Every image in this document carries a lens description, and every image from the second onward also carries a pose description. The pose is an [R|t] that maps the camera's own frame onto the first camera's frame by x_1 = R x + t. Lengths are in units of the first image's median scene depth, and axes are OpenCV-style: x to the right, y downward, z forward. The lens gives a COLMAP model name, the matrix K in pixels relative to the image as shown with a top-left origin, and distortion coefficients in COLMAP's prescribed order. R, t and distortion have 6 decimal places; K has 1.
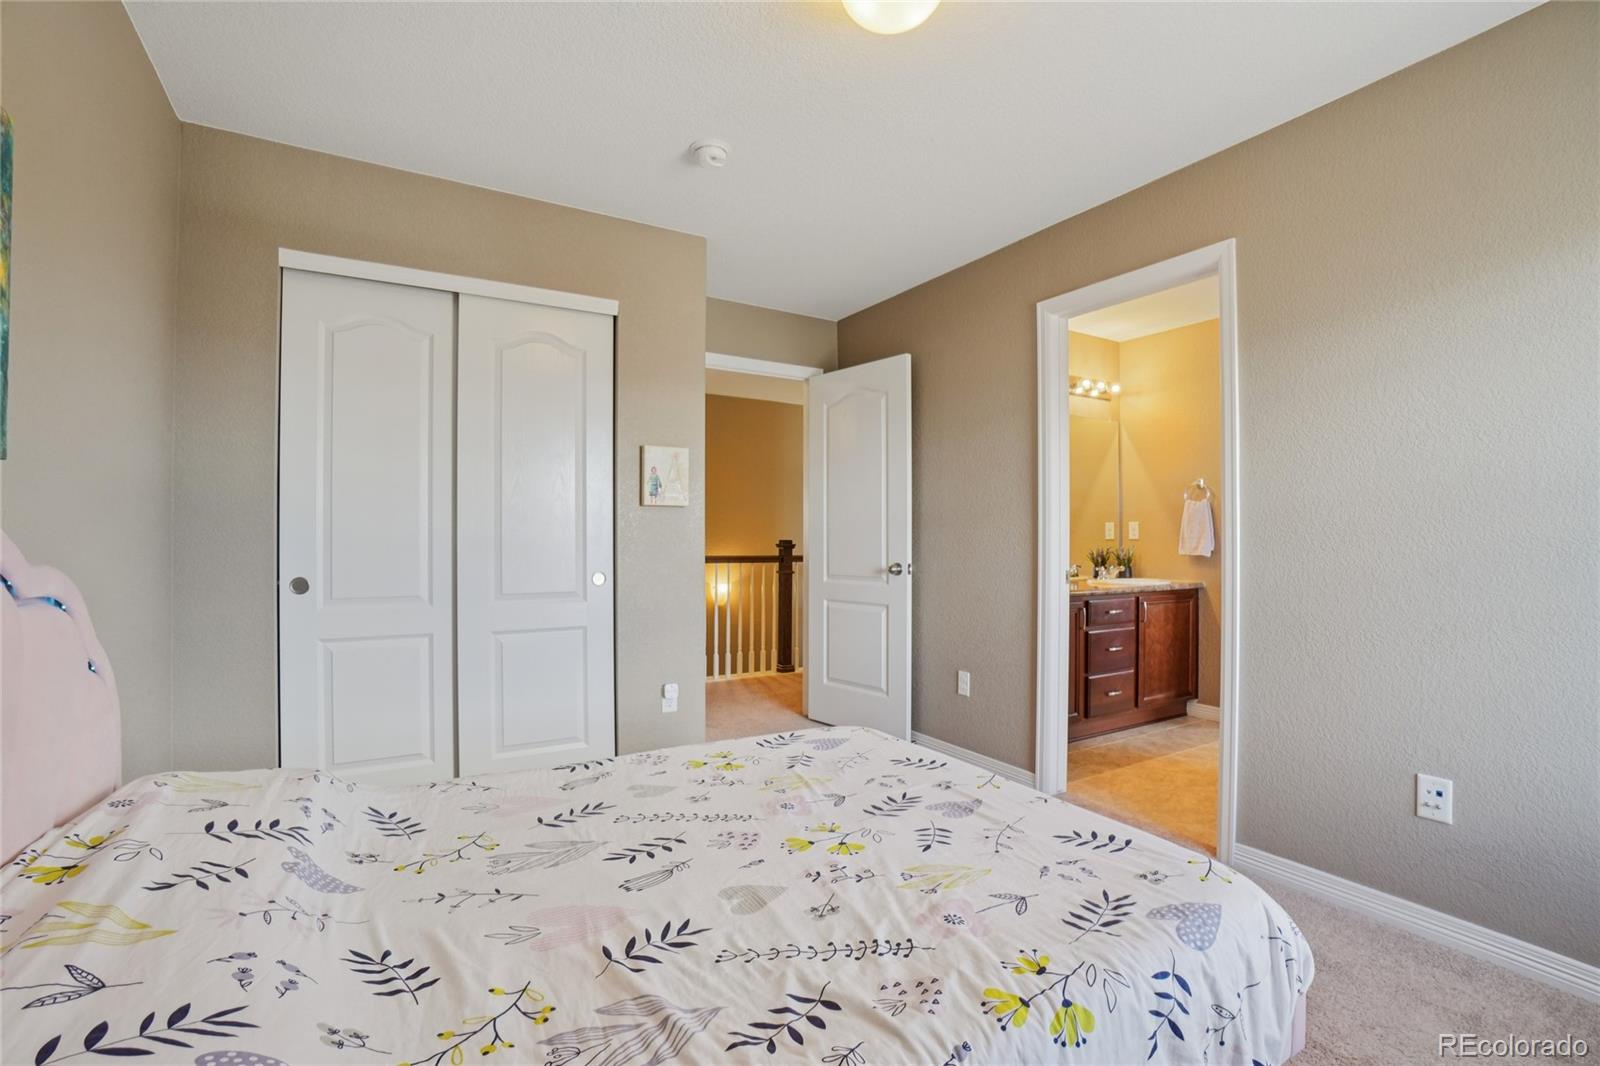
lens RADIAL K [[732.9, 0, 825.9], [0, 732.9, 546.3], [0, 0, 1]] dist [-0.002034, 0.000106]
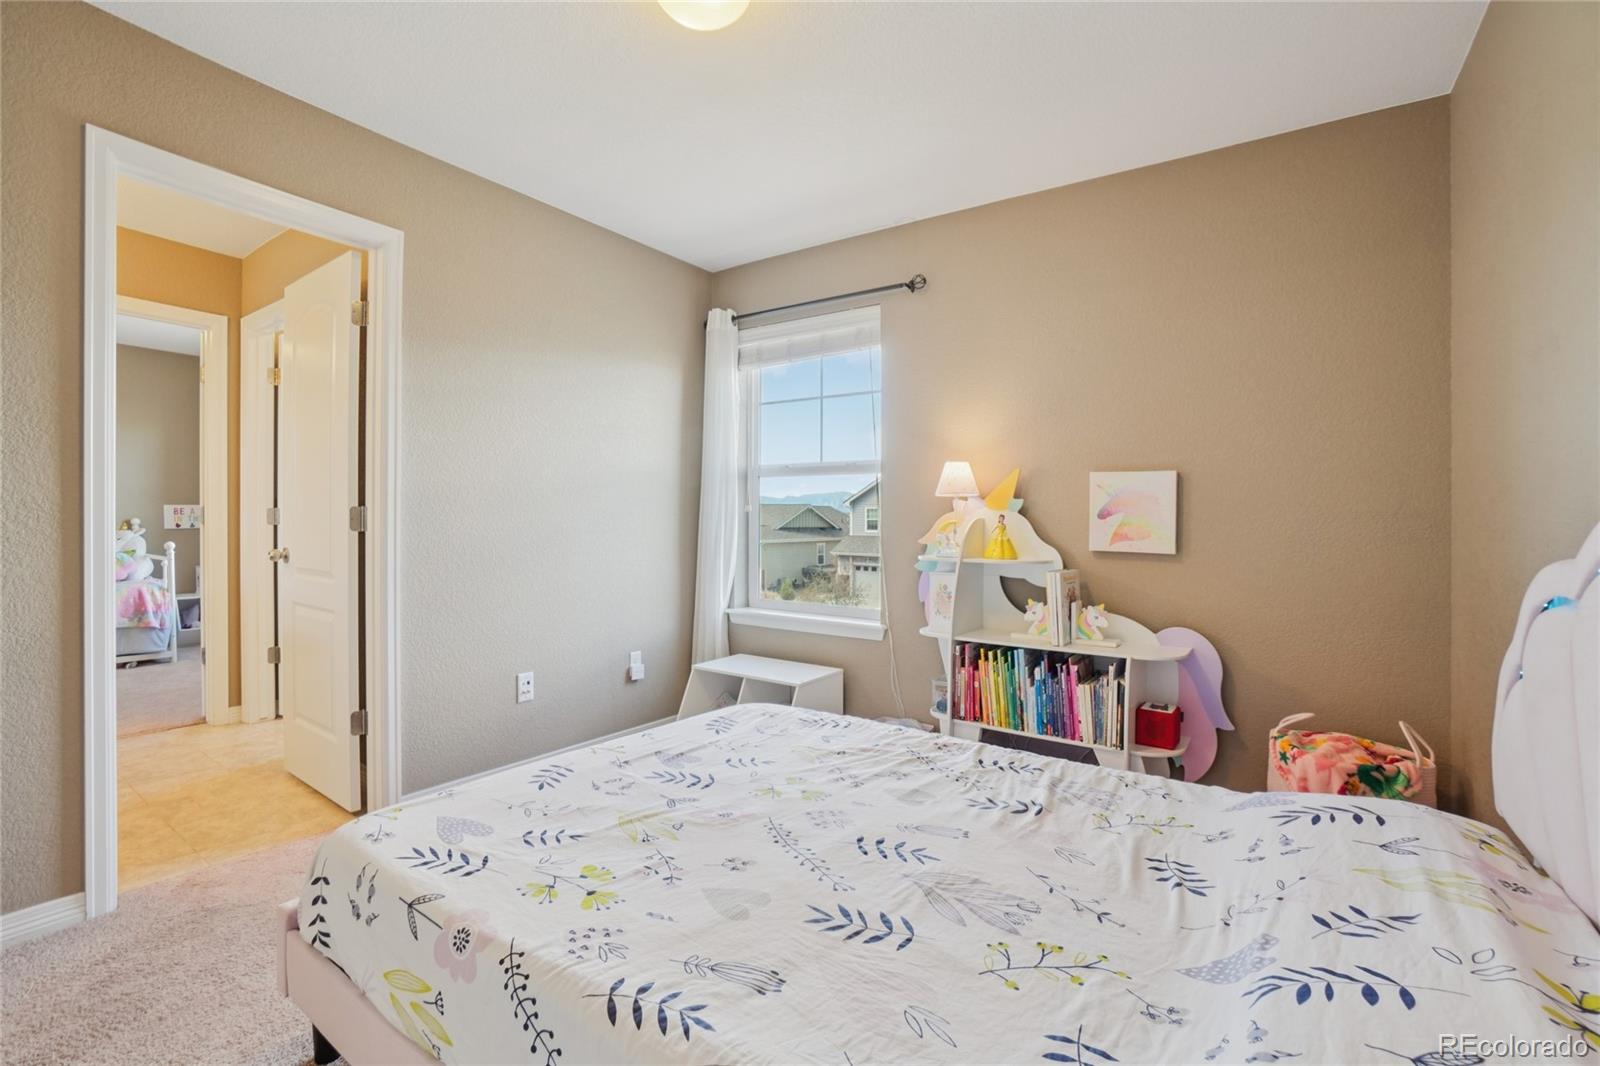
lens RADIAL K [[695.1, 0, 793.9], [0, 695.1, 528.2], [0, 0, 1]] dist [-0.018862, -0.000295]
pose [[-0.383257, -0.007904, 0.923608, -0.975698], [-0.008091, 0.999954, 0.005200, 0.000772], [-0.923606, -0.005480, -0.383304, 1.412676]]
